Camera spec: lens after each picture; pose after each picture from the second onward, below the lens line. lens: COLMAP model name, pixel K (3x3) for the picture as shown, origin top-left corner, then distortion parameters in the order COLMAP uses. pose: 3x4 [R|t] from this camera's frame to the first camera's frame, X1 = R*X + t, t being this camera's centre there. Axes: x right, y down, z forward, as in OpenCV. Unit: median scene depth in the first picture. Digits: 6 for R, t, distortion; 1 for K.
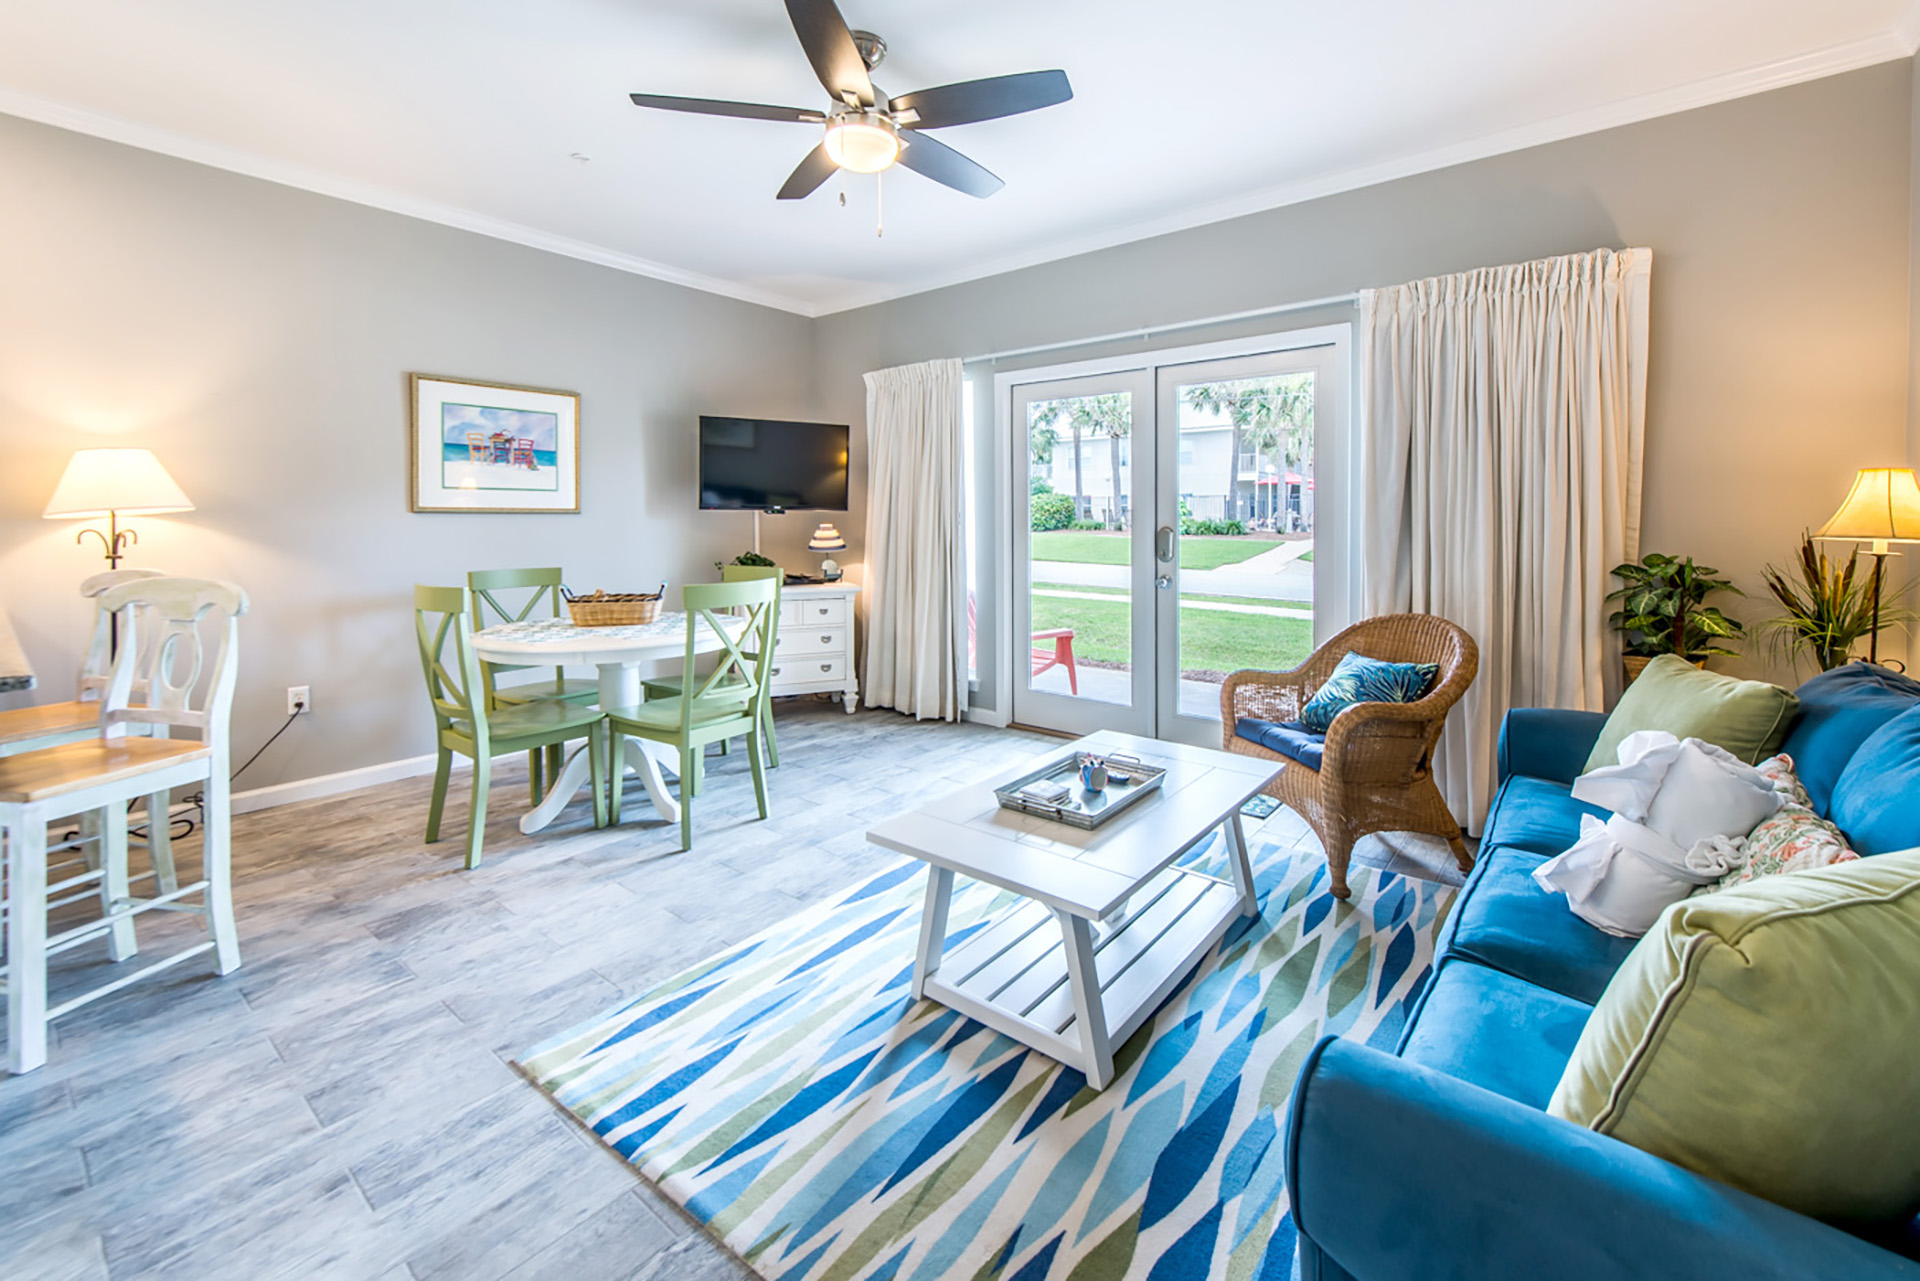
lens RADIAL K [[781.9, 0, 954.8], [0, 781.9, 524.6], [0, 0, 1]] dist [0.001526, -0.000142]
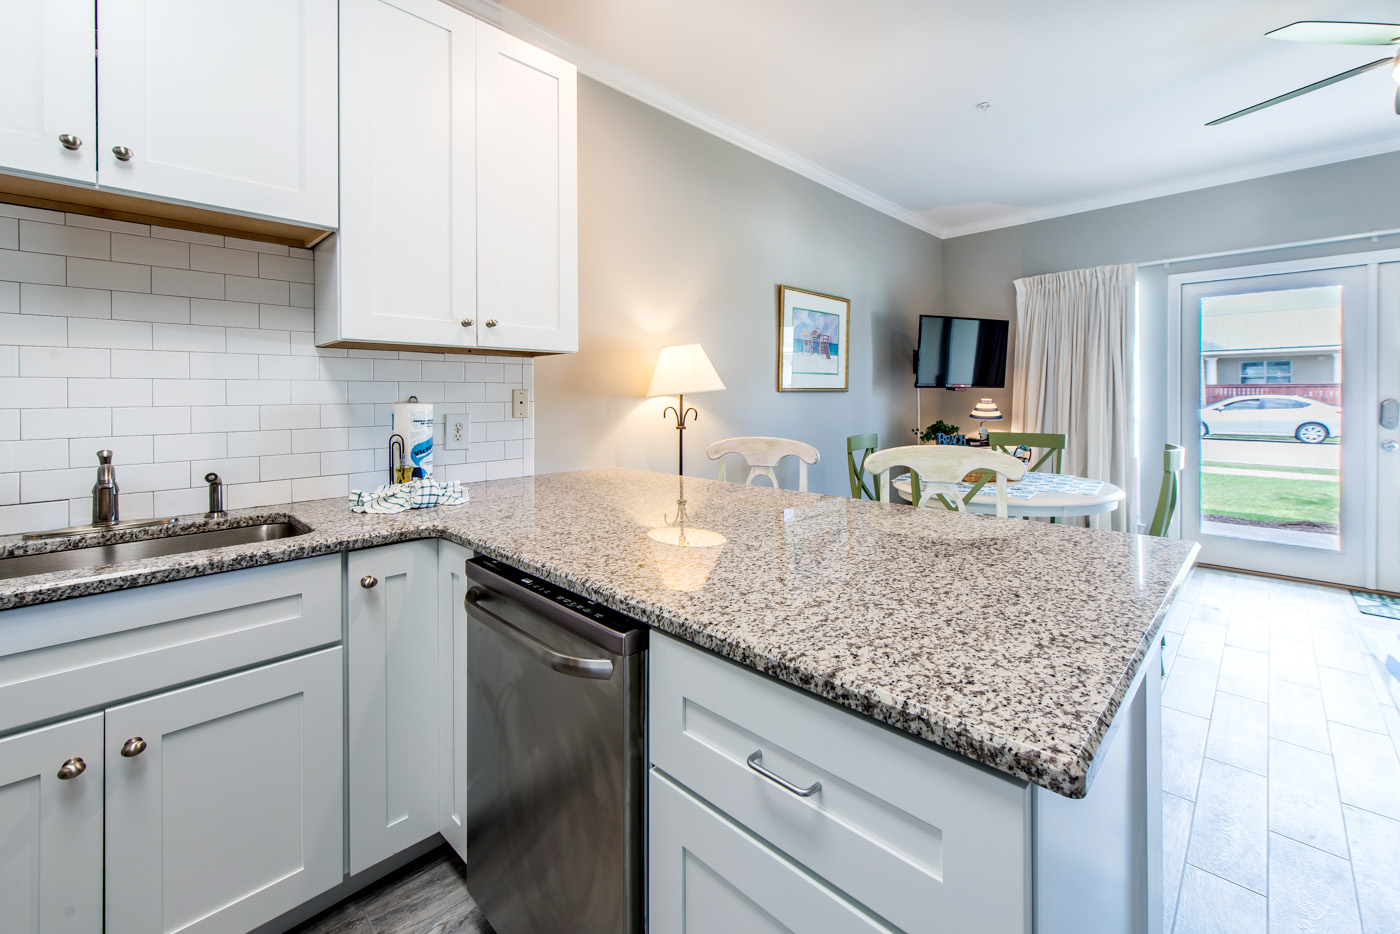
lens RADIAL K [[570.8, 0, 696.8], [0, 570.8, 380.6], [0, 0, 1]] dist [0.010048, -0.000238]
pose [[0.995556, -0.010484, -0.093588, -0.897765], [0.007402, 0.999421, -0.033223, -0.005172], [0.093882, 0.032383, 0.995056, 0.055588]]
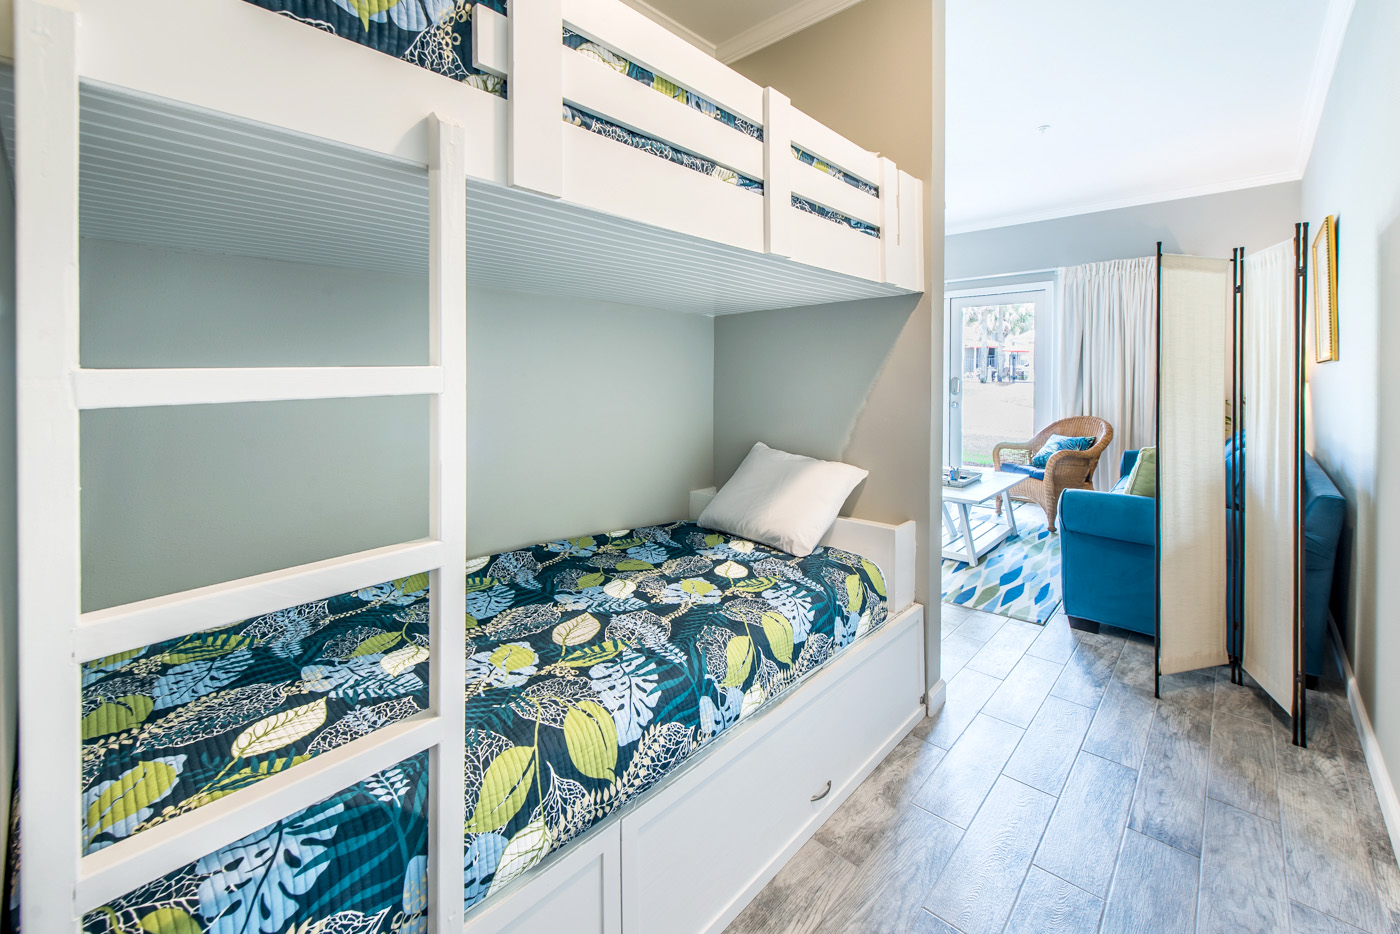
lens RADIAL K [[570.8, 0, 696.8], [0, 570.8, 380.6], [0, 0, 1]] dist [0.010048, -0.000238]
pose [[0.998187, -0.002617, -0.060133, -0.407534], [0.002914, 0.999984, 0.004843, 0.002748], [0.060119, -0.005009, 0.998179, -0.681415]]
